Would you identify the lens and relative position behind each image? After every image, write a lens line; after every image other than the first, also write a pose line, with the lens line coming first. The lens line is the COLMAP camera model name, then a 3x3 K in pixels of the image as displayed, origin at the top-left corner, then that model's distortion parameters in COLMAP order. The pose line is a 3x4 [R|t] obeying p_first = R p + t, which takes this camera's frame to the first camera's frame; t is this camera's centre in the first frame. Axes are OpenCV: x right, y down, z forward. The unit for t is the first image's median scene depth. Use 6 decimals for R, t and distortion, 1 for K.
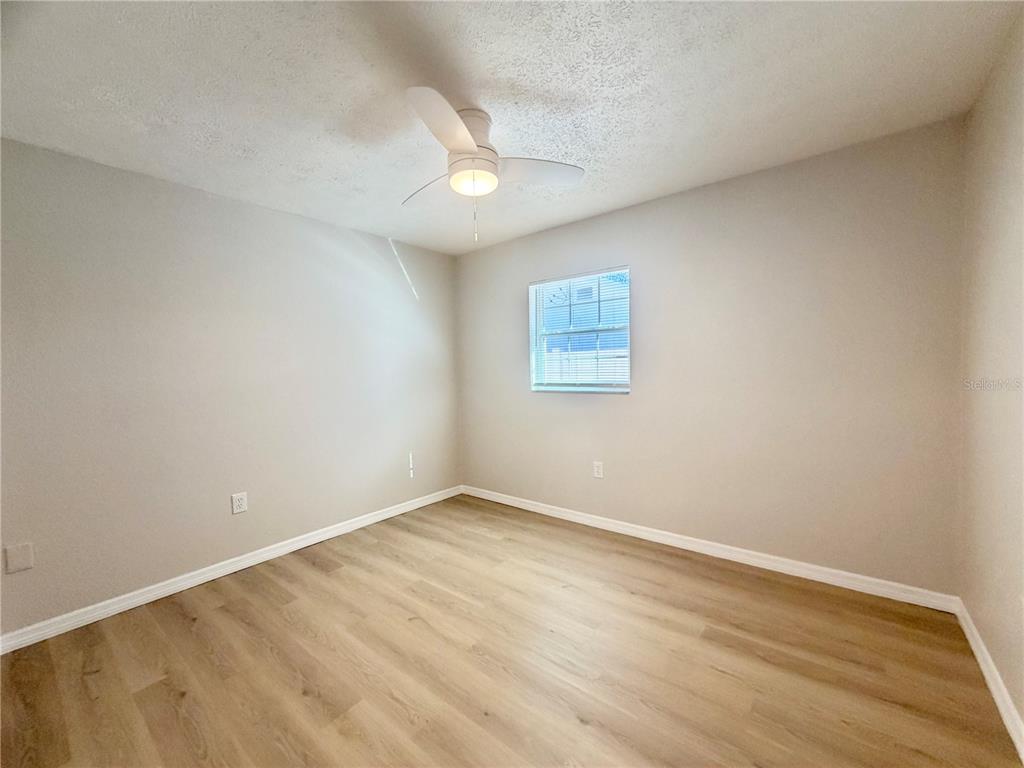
lens RADIAL K [[401.9, 0, 512.0], [0, 401.9, 384.0], [0, 0, 1]] dist [-0.000493, -0.000001]
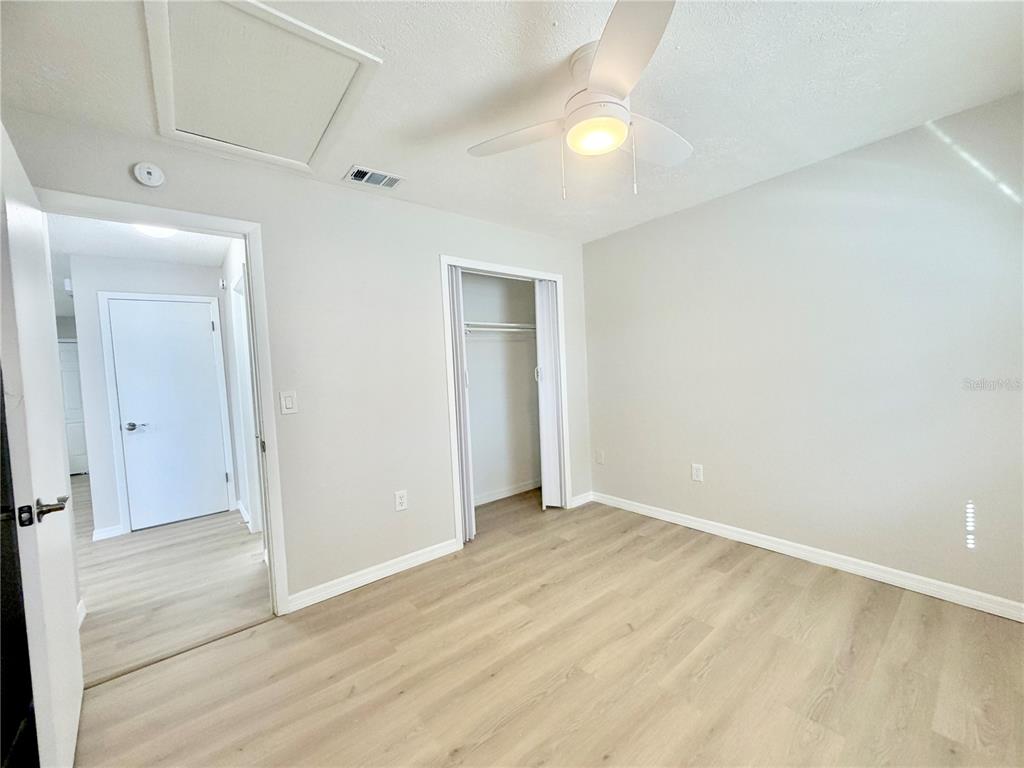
lens RADIAL K [[401.9, 0, 512.0], [0, 401.9, 384.0], [0, 0, 1]] dist [-0.000493, -0.000001]
pose [[-0.193353, 0.072266, -0.978464, 0.566256], [0.009105, 0.997373, 0.071863, -0.049742], [0.981087, 0.004986, -0.193503, 0.731501]]
